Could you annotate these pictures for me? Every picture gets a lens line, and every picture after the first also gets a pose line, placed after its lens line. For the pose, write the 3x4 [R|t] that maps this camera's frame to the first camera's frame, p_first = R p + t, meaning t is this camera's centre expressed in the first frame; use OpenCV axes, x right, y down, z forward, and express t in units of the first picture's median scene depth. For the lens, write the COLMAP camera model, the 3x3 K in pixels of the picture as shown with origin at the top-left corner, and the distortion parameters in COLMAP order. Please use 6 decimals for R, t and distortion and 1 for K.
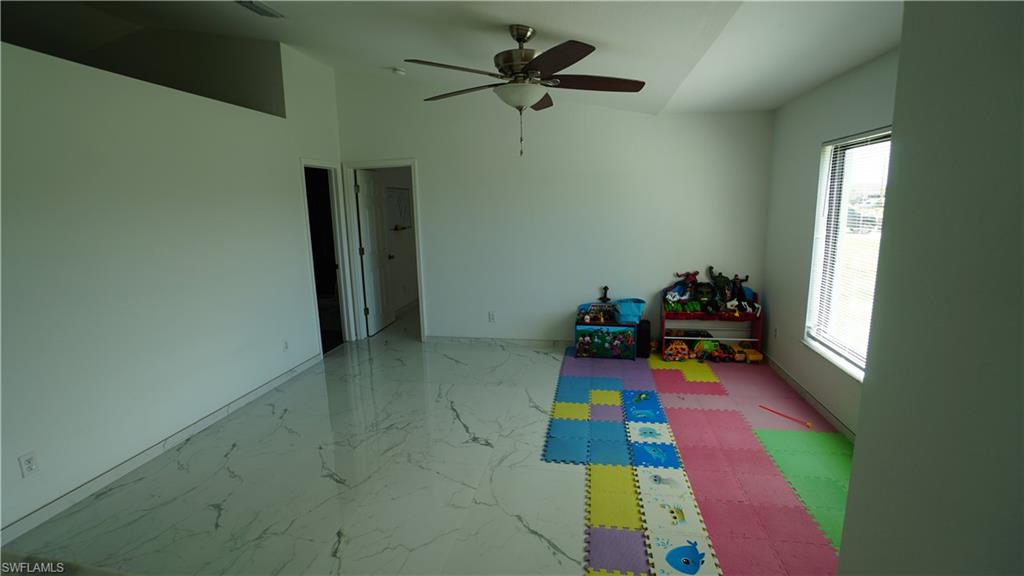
lens RADIAL K [[467.8, 0, 513.5], [0, 467.8, 288.8], [0, 0, 1]] dist [-0.004714, -0.000538]
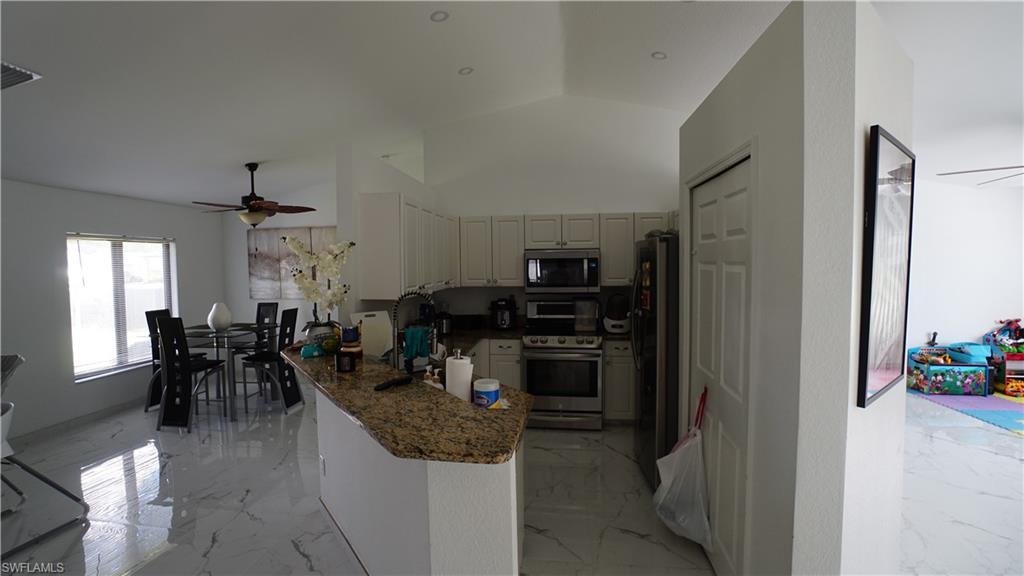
lens RADIAL K [[467.8, 0, 512.0], [0, 467.8, 290.3], [0, 0, 1]] dist [-0.004714, -0.000538]
pose [[0.998142, 0.008472, 0.060343, -0.948987], [-0.000668, 0.991751, -0.128180, 0.042267], [-0.060931, 0.127902, 0.989913, -0.078674]]
